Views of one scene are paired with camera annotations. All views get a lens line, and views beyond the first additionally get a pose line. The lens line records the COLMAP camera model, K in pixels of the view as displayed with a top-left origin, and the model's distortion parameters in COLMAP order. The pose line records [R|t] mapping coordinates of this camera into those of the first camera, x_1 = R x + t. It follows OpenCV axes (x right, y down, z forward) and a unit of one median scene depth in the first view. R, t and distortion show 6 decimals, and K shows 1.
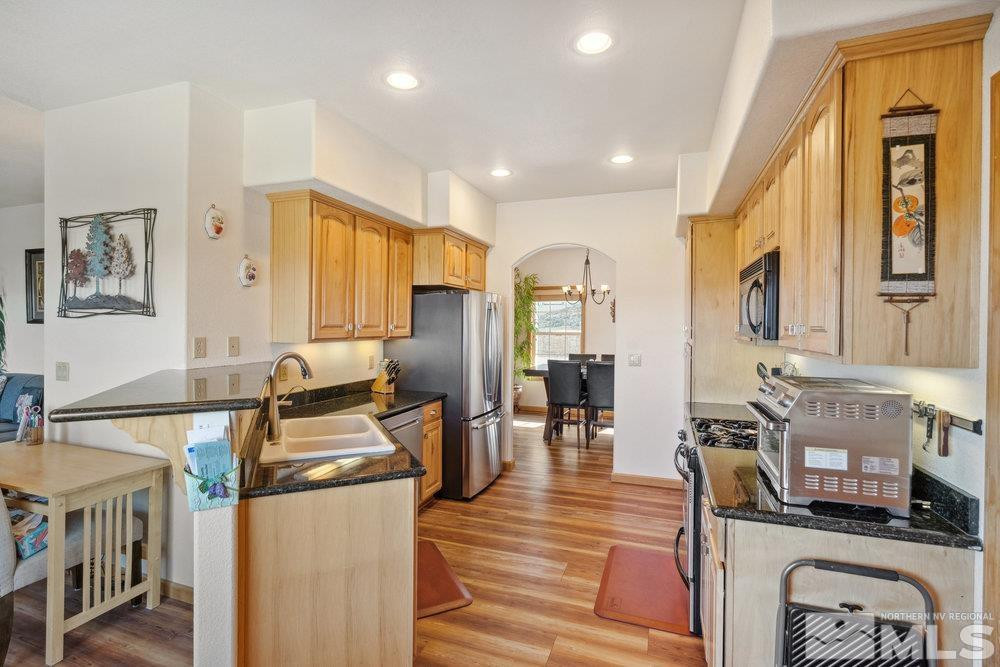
lens RADIAL K [[452.1, 0, 497.7], [0, 452.1, 328.1], [0, 0, 1]] dist [-0.000019, 0.000281]
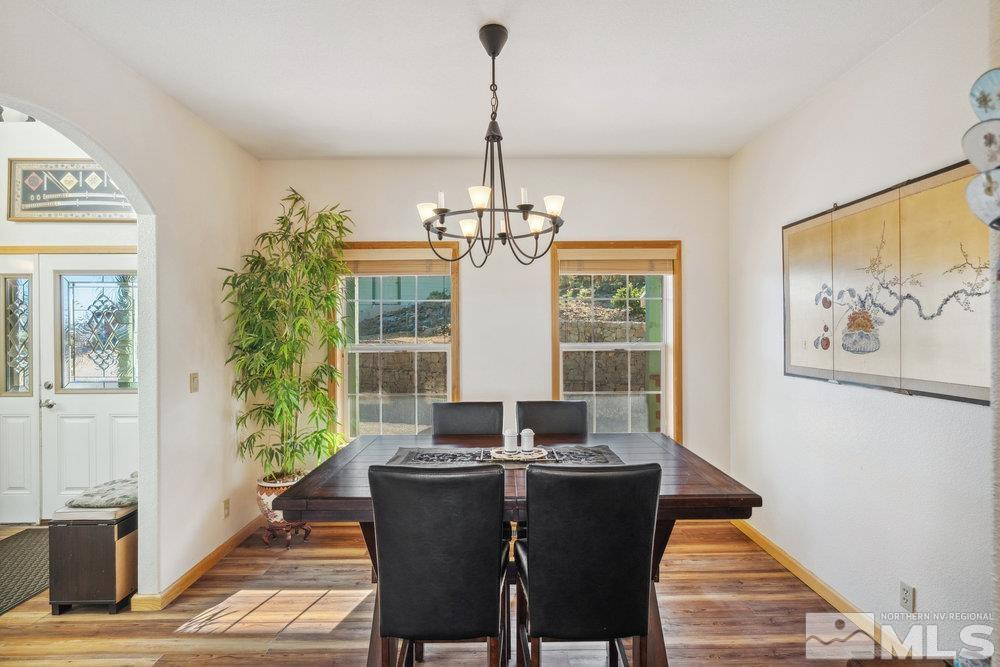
lens RADIAL K [[452.1, 0, 497.7], [0, 452.1, 328.1], [0, 0, 1]] dist [-0.000019, 0.000281]
pose [[0.936367, -0.008301, 0.350923, 0.067710], [0.010718, 0.999930, -0.004948, -0.004133], [-0.350858, 0.008394, 0.936391, 0.544399]]
